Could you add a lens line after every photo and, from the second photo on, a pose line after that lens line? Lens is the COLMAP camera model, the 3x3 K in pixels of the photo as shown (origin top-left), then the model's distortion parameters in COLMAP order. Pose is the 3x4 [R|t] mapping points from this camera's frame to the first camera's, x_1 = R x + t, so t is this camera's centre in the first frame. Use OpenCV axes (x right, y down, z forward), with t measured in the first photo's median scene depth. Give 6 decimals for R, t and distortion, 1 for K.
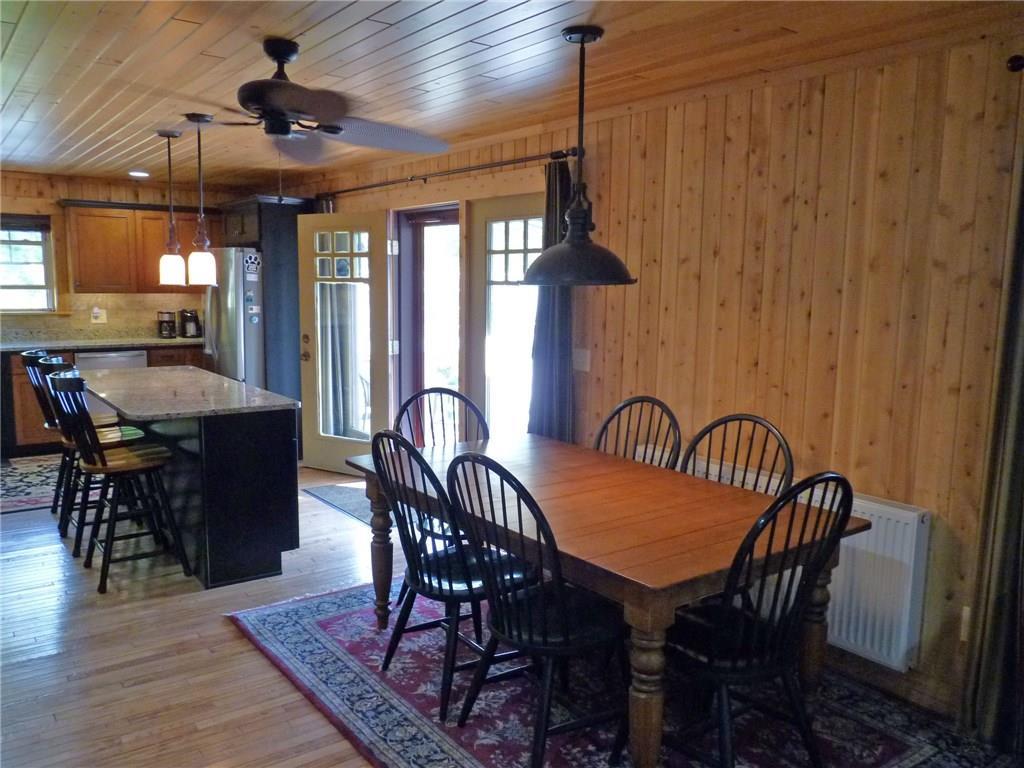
lens RADIAL K [[820.1, 0, 512.2], [0, 820.1, 388.9], [0, 0, 1]] dist [-0.020971, 0.012127]
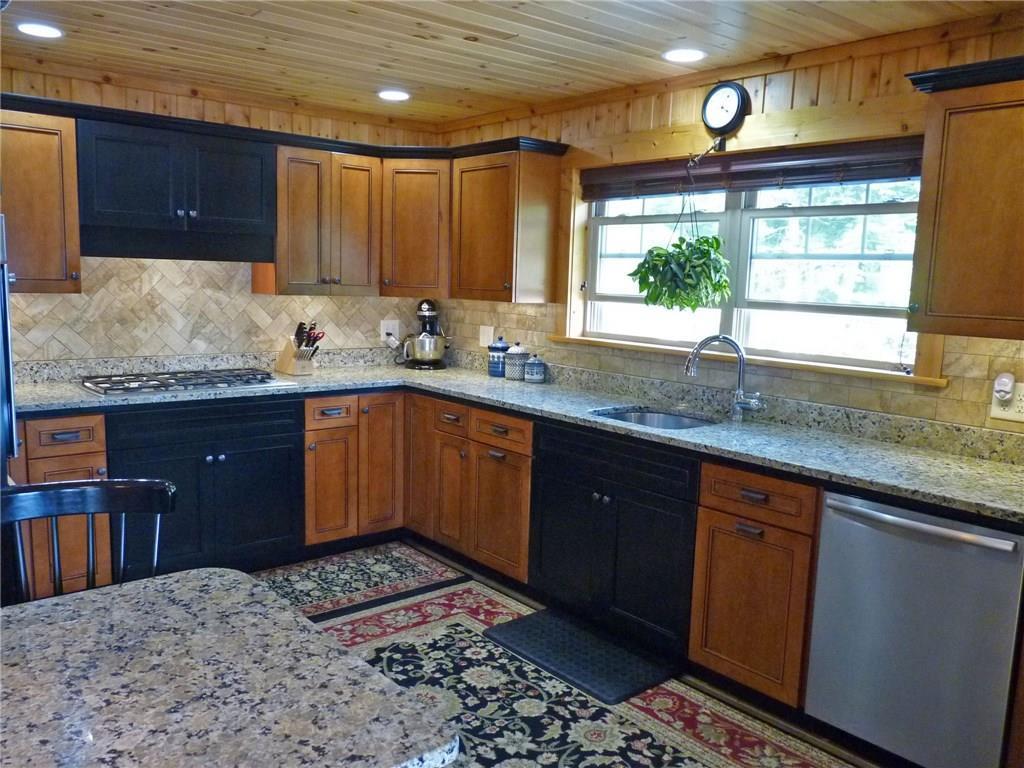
lens RADIAL K [[820.1, 0, 507.2], [0, 820.1, 388.0], [0, 0, 1]] dist [-0.020971, 0.012127]
pose [[0.051400, 0.123768, -0.990979, -0.170453], [-0.160042, 0.980487, 0.114156, -0.102073], [0.985771, 0.152730, 0.070205, 0.774066]]
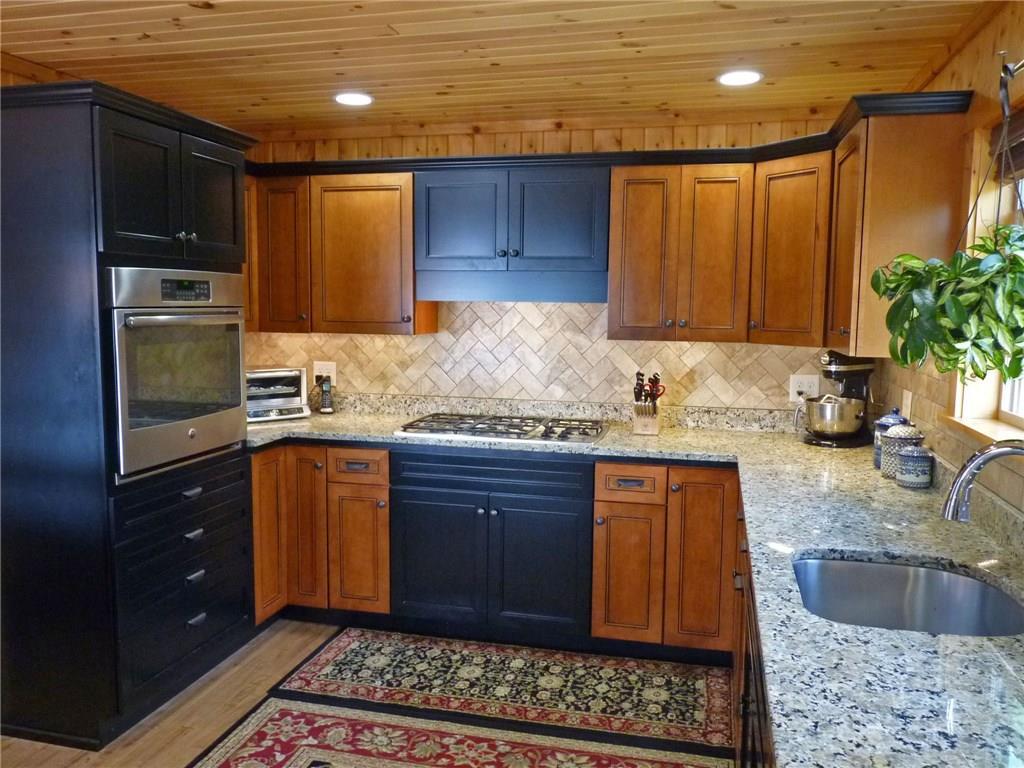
lens RADIAL K [[820.1, 0, 512.4], [0, 820.1, 389.2], [0, 0, 1]] dist [-0.020971, 0.012127]
pose [[-0.771769, 0.045408, -0.634280, -0.390857], [-0.104825, 0.974717, 0.197327, -0.136860], [0.627204, 0.218779, -0.747497, 0.985550]]
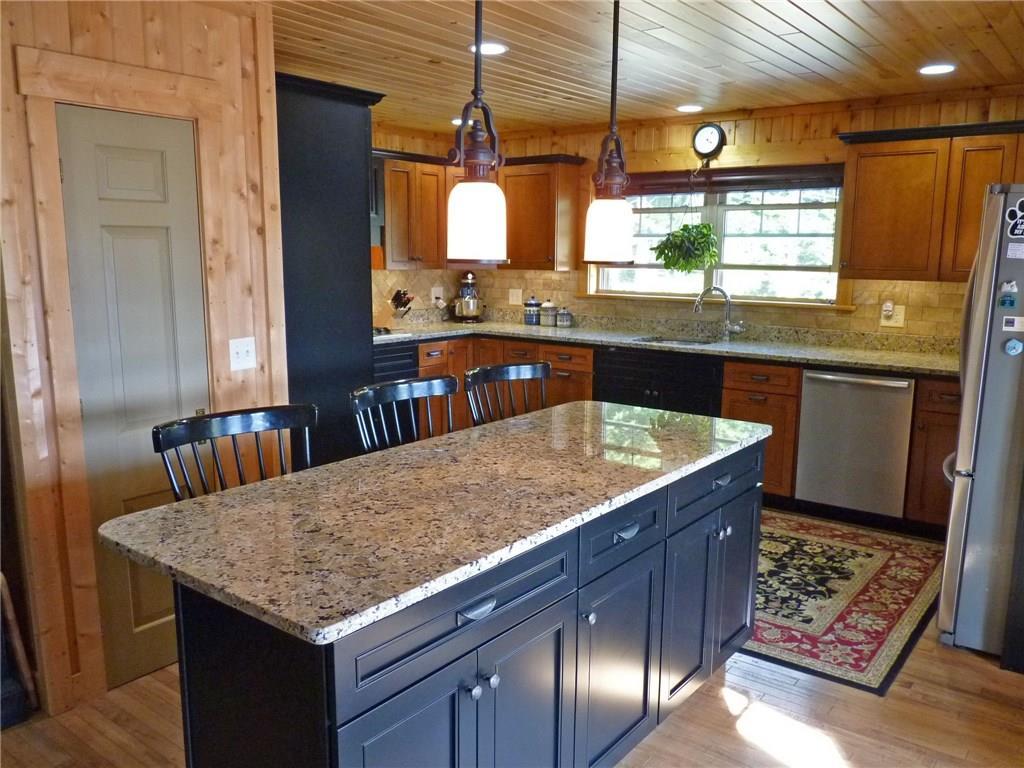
lens RADIAL K [[820.1, 0, 510.1], [0, 820.1, 386.8], [0, 0, 1]] dist [-0.020971, 0.012127]
pose [[0.267295, 0.146213, -0.952457, 0.029649], [-0.130166, 0.984841, 0.114655, -0.070128], [0.954783, 0.093331, 0.282274, 0.552273]]
